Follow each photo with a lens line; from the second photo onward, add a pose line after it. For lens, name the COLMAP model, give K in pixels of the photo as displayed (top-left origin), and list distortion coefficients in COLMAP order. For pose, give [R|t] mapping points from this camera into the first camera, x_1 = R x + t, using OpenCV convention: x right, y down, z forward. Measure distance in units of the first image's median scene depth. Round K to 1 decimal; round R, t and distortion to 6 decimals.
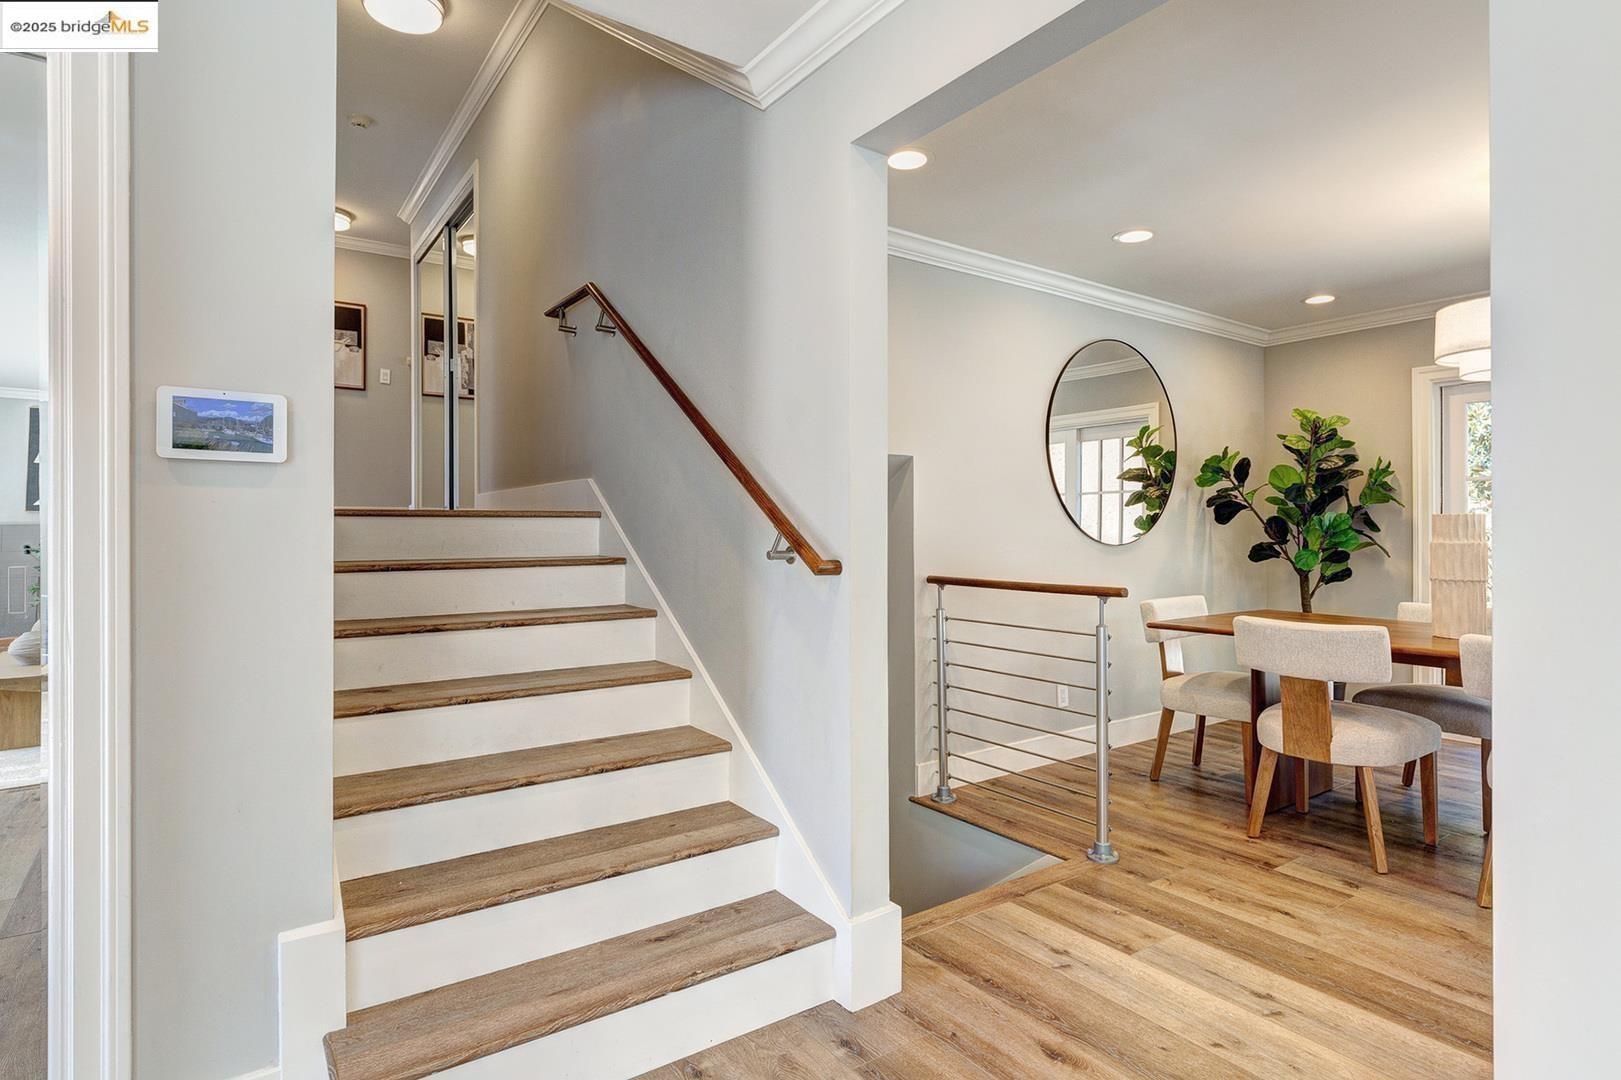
lens RADIAL K [[837.5, 0, 806.3], [0, 837.5, 528.2], [0, 0, 1]] dist [0.001086, 0.000114]
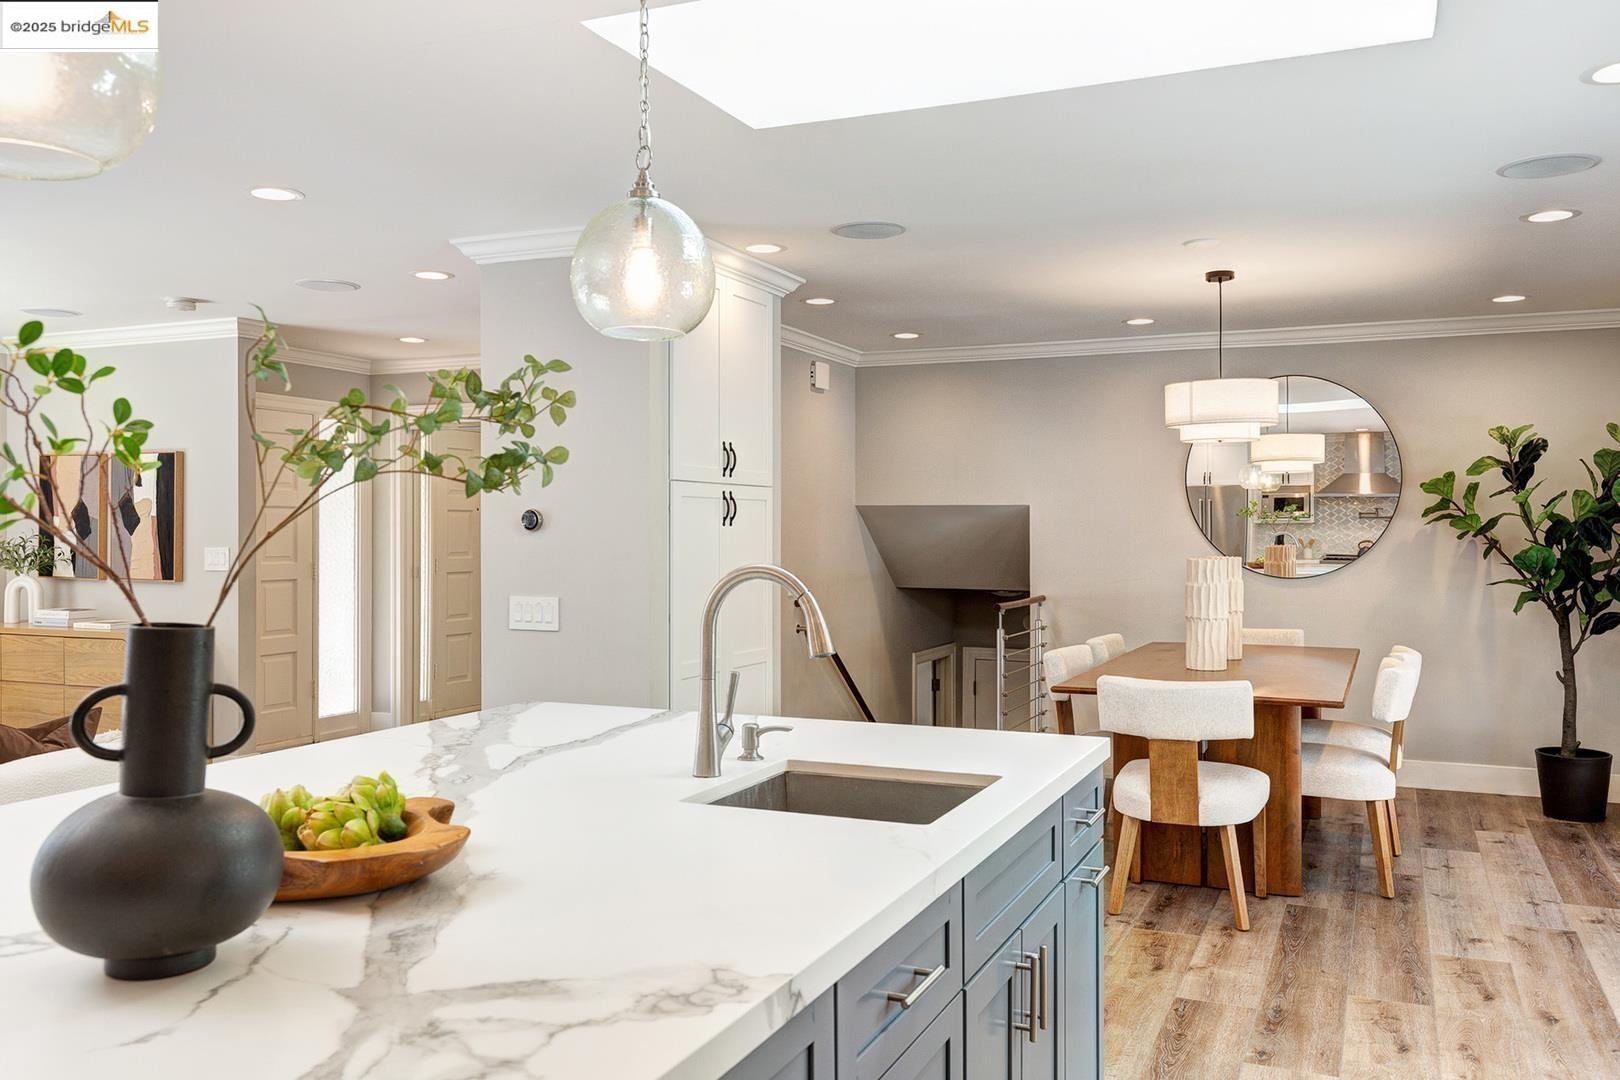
lens RADIAL K [[1277.7, 0, 811.8], [0, 1277.7, 508.8], [0, 0, 1]] dist [0.007016, -0.051817]
pose [[0.517188, -0.008753, -0.855827, 1.727121], [-0.001434, 0.999937, -0.011093, -0.055762], [0.855871, 0.006964, 0.517143, -0.363578]]
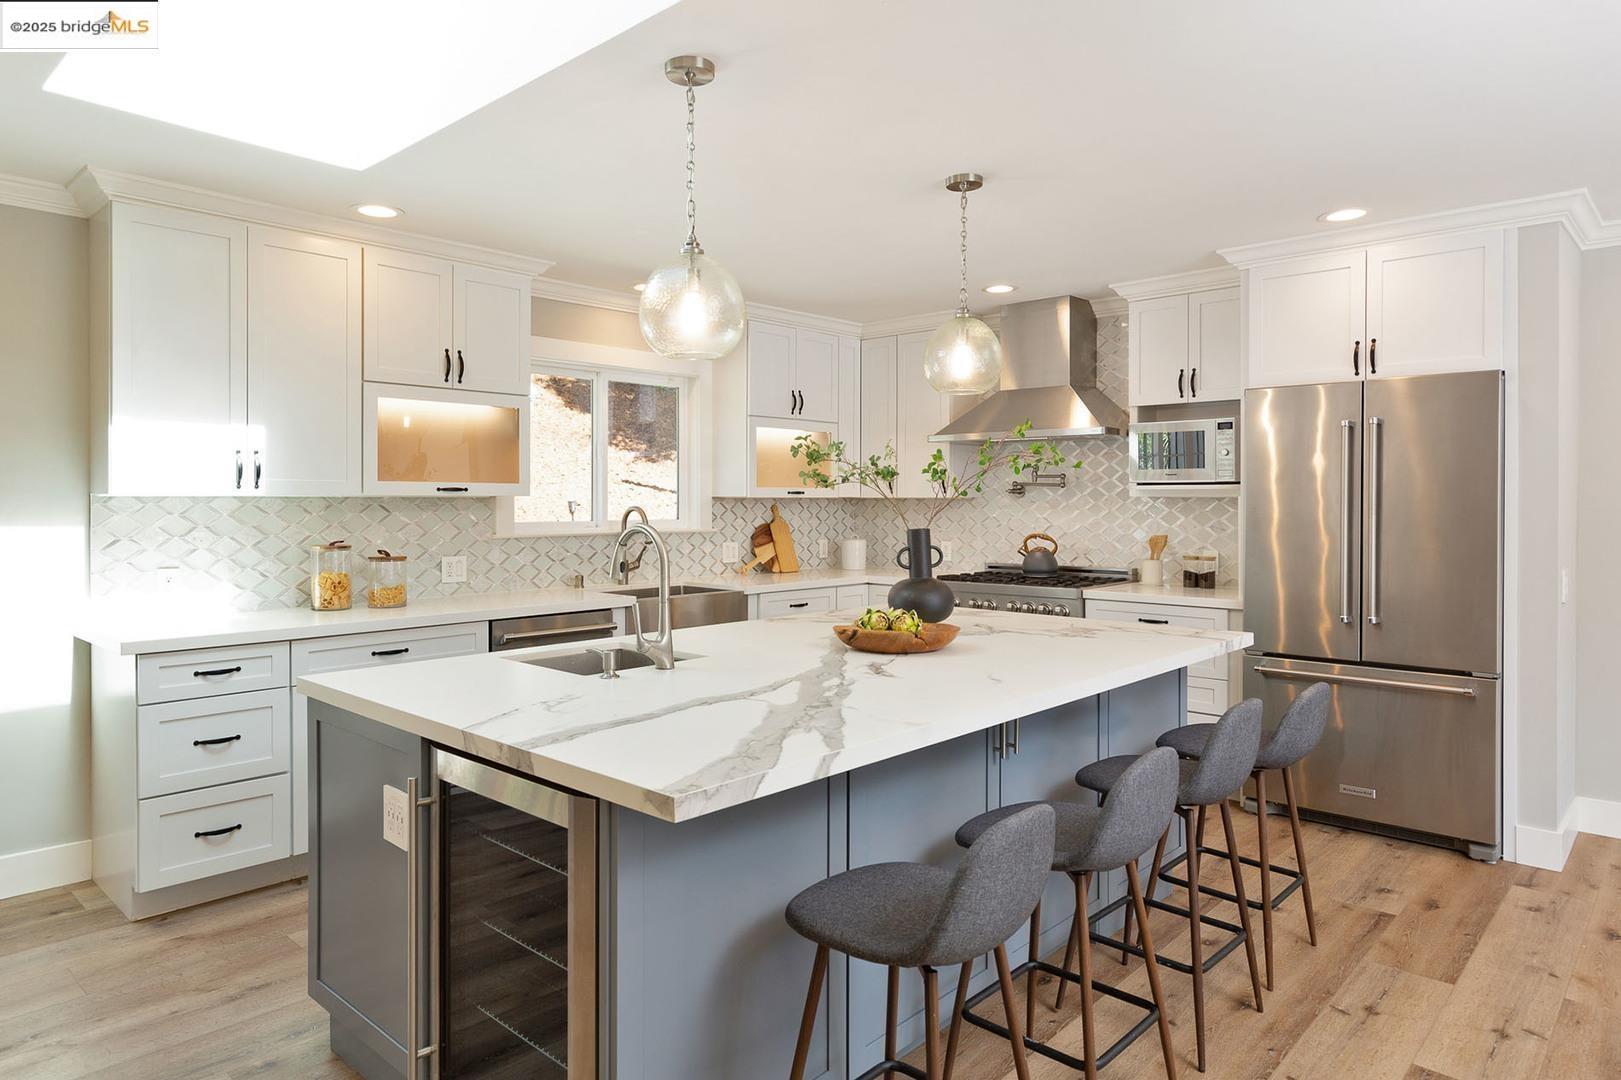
lens RADIAL K [[981.4, 0, 800.7], [0, 981.4, 508.5], [0, 0, 1]] dist [-0.003991, -0.001665]
pose [[-0.206234, -0.007680, 0.978473, 0.466691], [-0.002931, 0.999970, 0.007231, -0.050518], [-0.978498, -0.001377, -0.206250, -0.037195]]
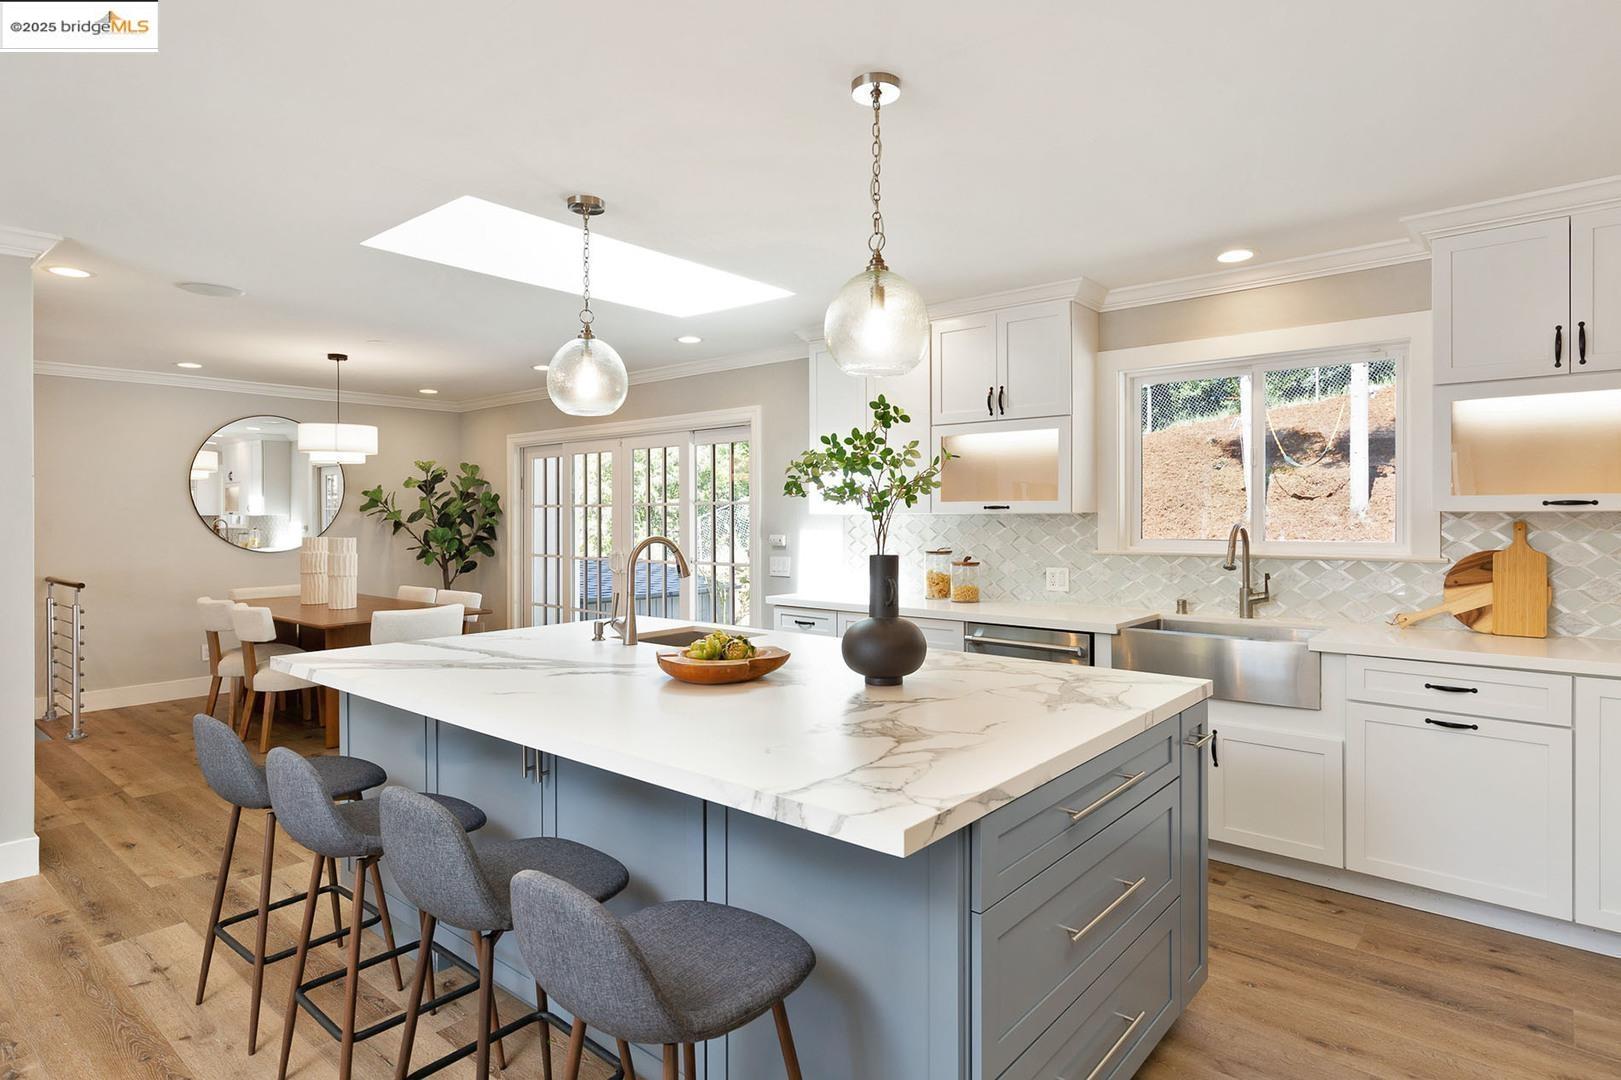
lens RADIAL K [[877.6, 0, 810.4], [0, 877.6, 516.9], [0, 0, 1]] dist [0.002254, 0.000897]
pose [[0.967754, -0.002418, 0.251884, 1.127385], [0.002112, 0.999997, 0.001486, -0.052881], [-0.251887, -0.000906, 0.967756, -0.954335]]
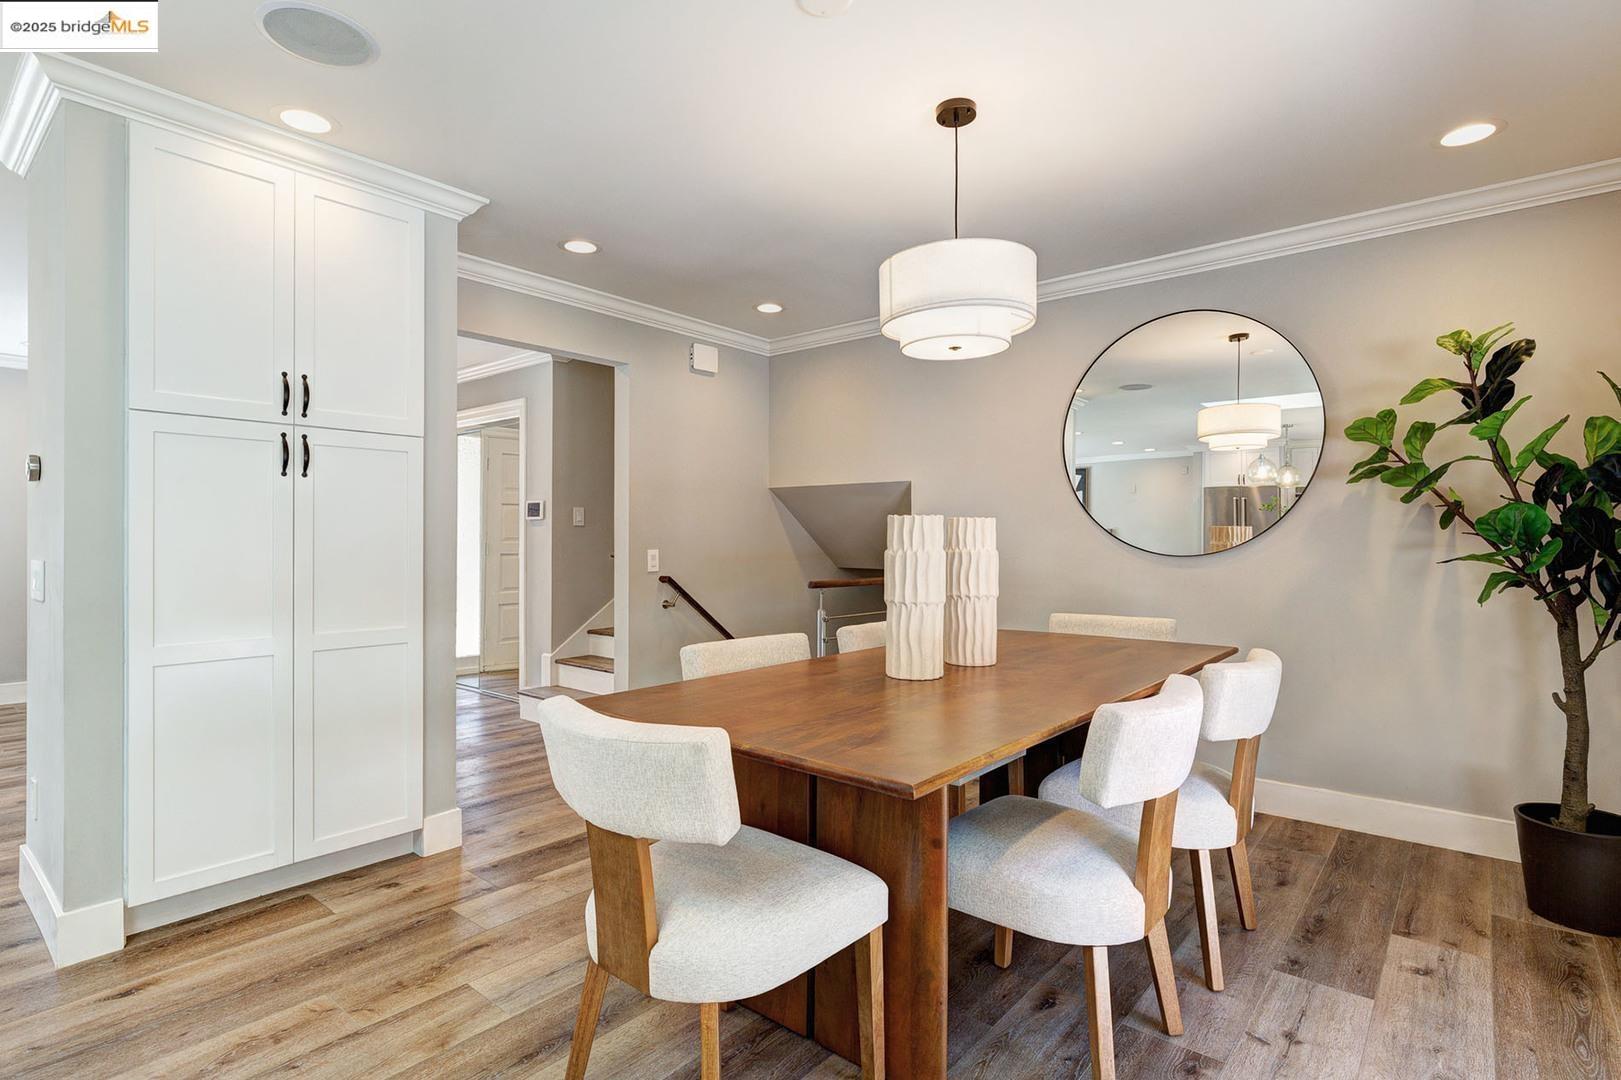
lens RADIAL K [[776.9, 0, 827.6], [0, 776.9, 538.0], [0, 0, 1]] dist [-0.016619, 0.000668]
pose [[0.261163, 0.004264, -0.965285, 1.277615], [0.002345, 0.999984, 0.005052, -0.002027], [0.965292, -0.003583, 0.261149, 0.558207]]
